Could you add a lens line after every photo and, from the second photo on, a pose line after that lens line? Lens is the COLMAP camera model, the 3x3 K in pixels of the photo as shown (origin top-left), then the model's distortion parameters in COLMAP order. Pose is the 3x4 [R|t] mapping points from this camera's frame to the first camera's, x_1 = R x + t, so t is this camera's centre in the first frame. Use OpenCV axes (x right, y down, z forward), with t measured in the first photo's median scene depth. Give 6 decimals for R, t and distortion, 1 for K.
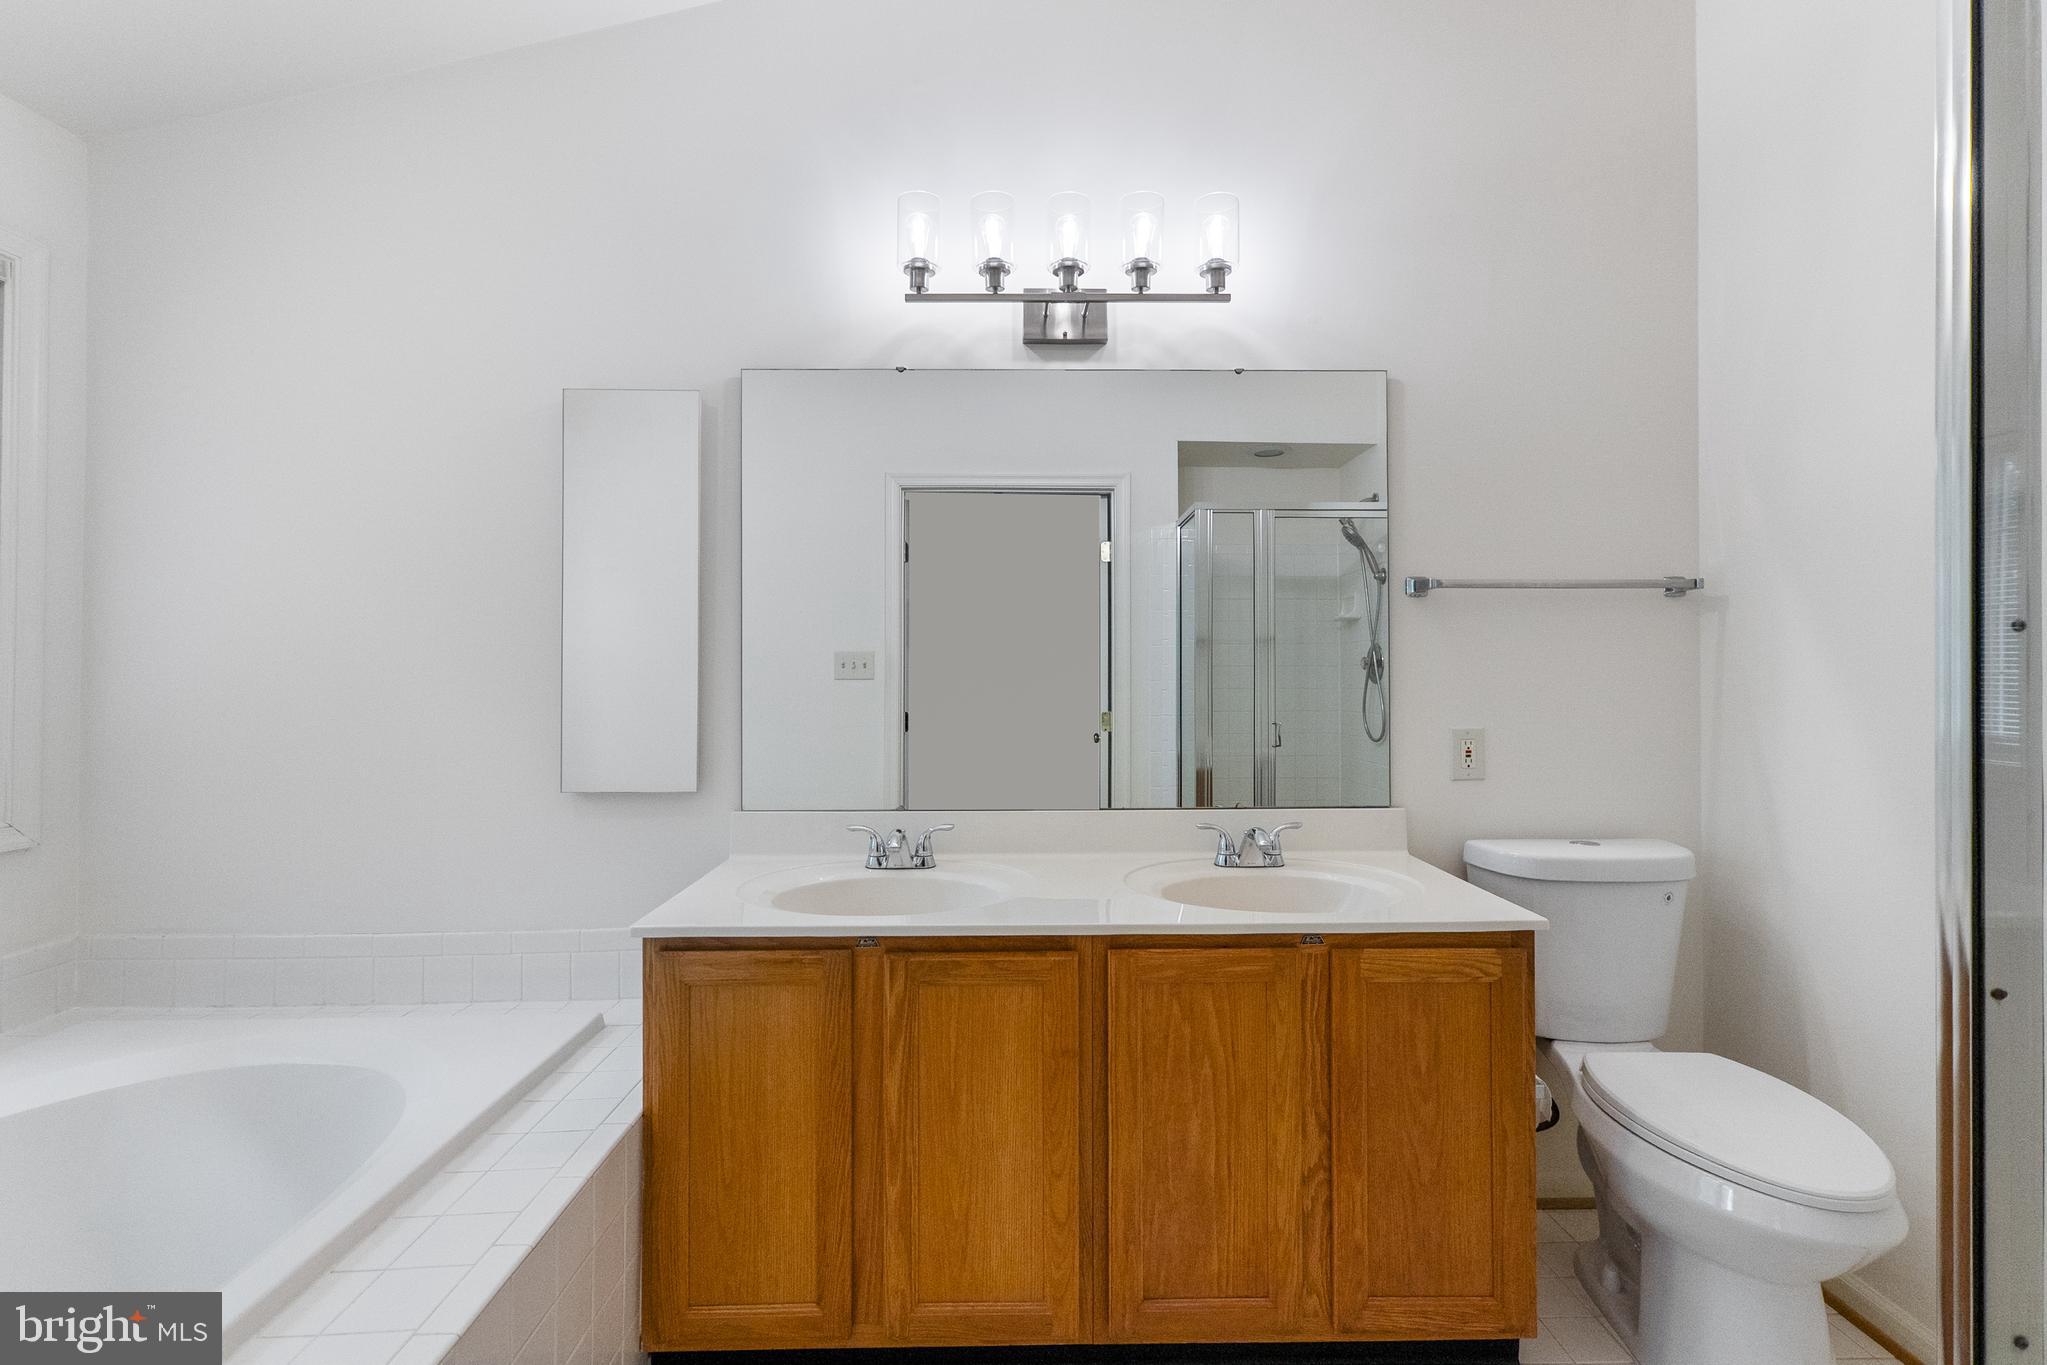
lens RADIAL K [[888.7, 0, 1024.1], [0, 888.7, 677.2], [0, 0, 1]] dist [0.004350, 0.003677]
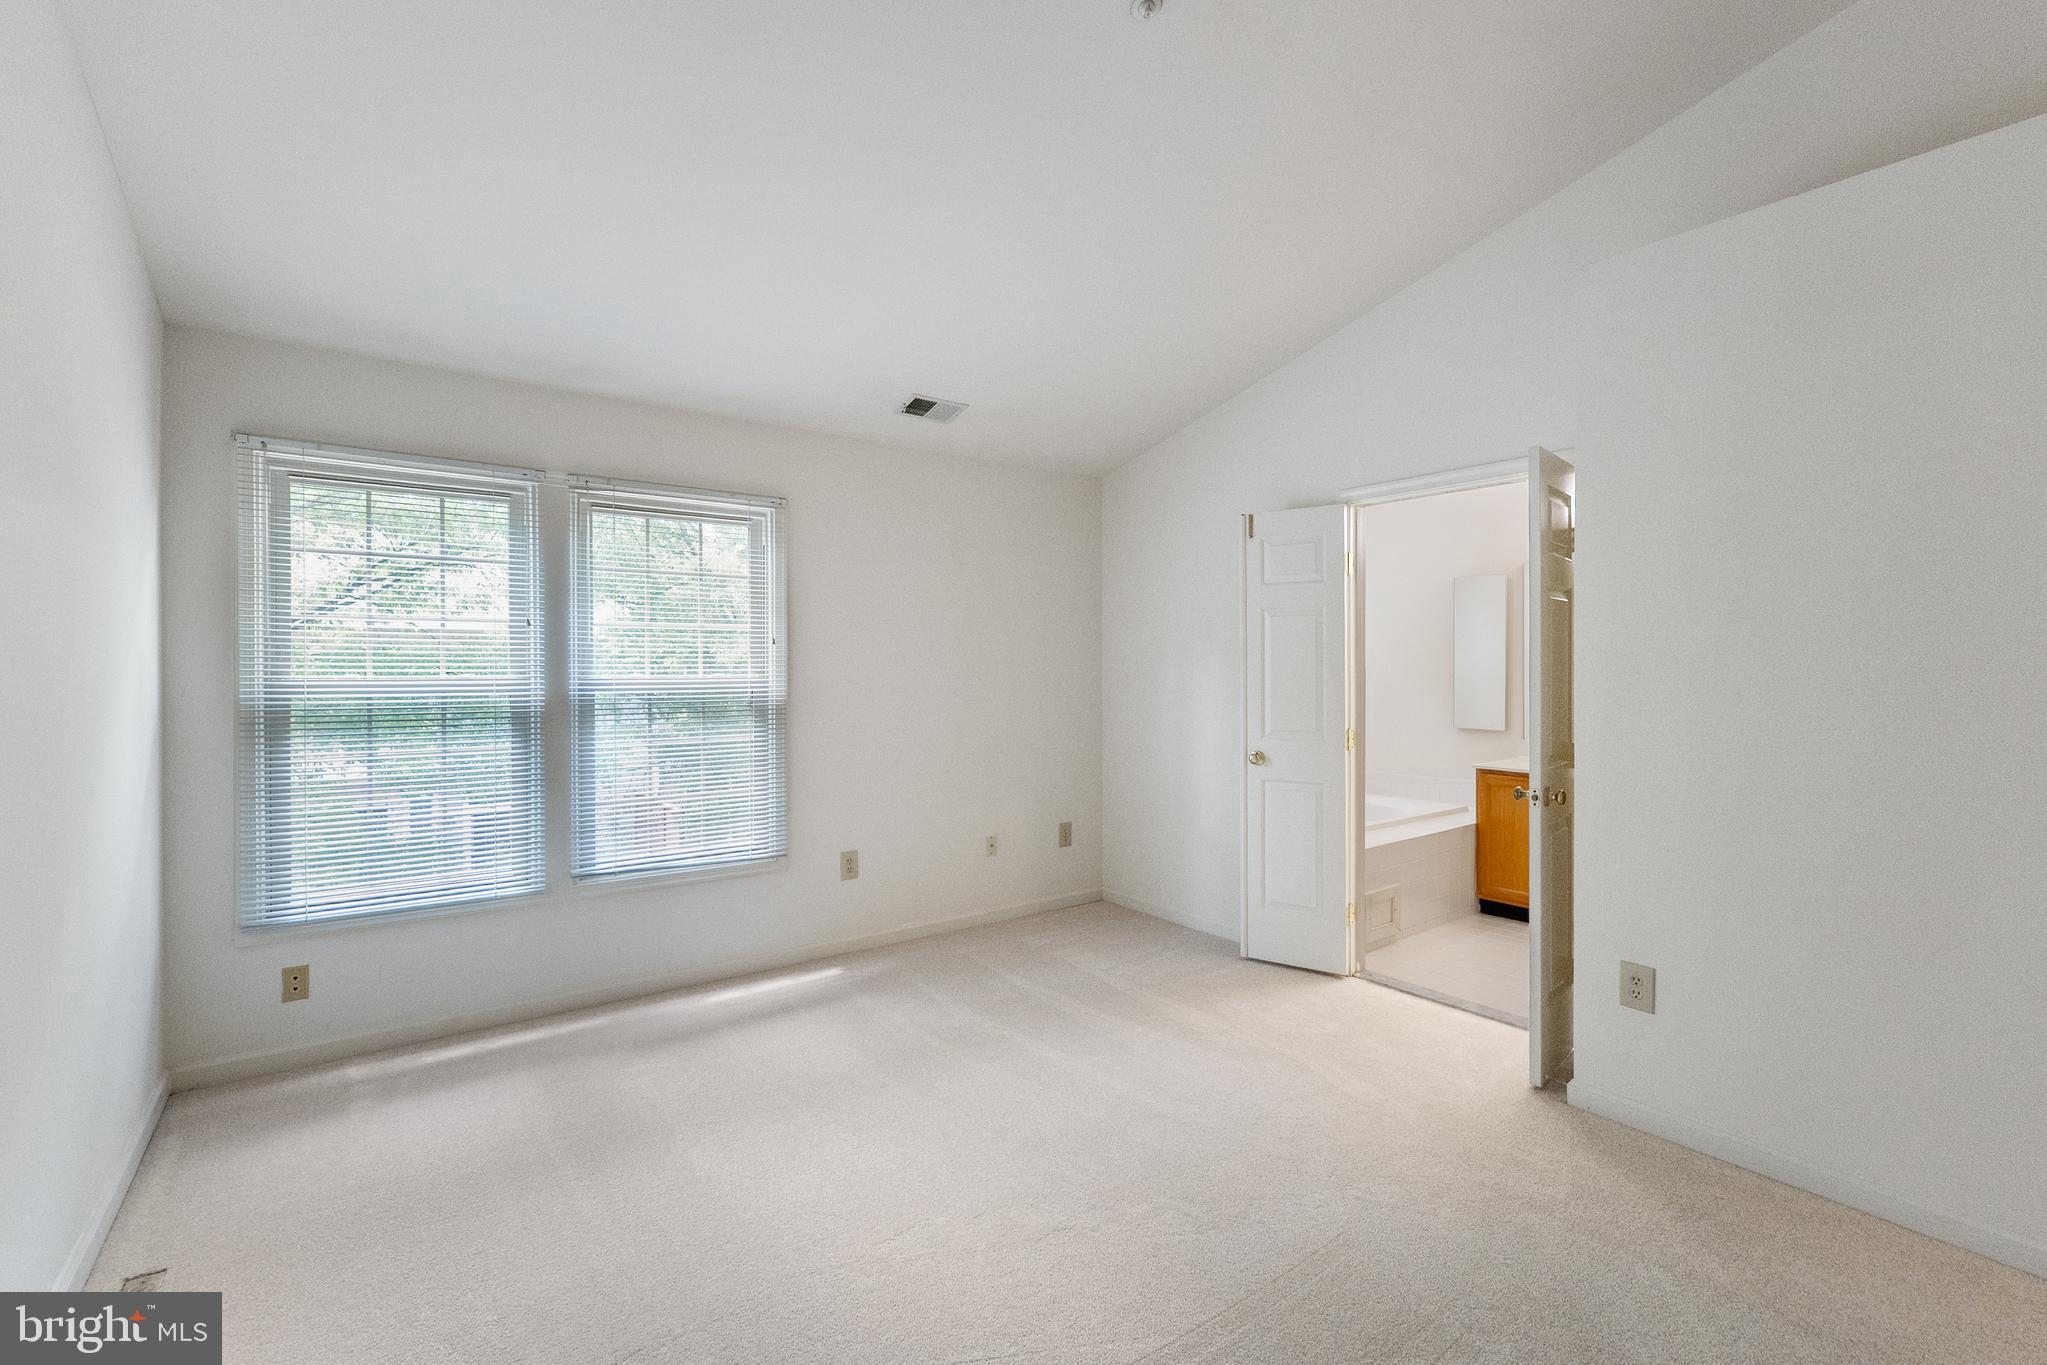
lens RADIAL K [[888.7, 0, 1027.7], [0, 888.7, 677.0], [0, 0, 1]] dist [0.004350, 0.003677]
pose [[0.576735, -0.000539, -0.816931, 1.263449], [0.001328, 0.999999, 0.000278, -0.041893], [0.816930, -0.001245, 0.576735, -2.175197]]
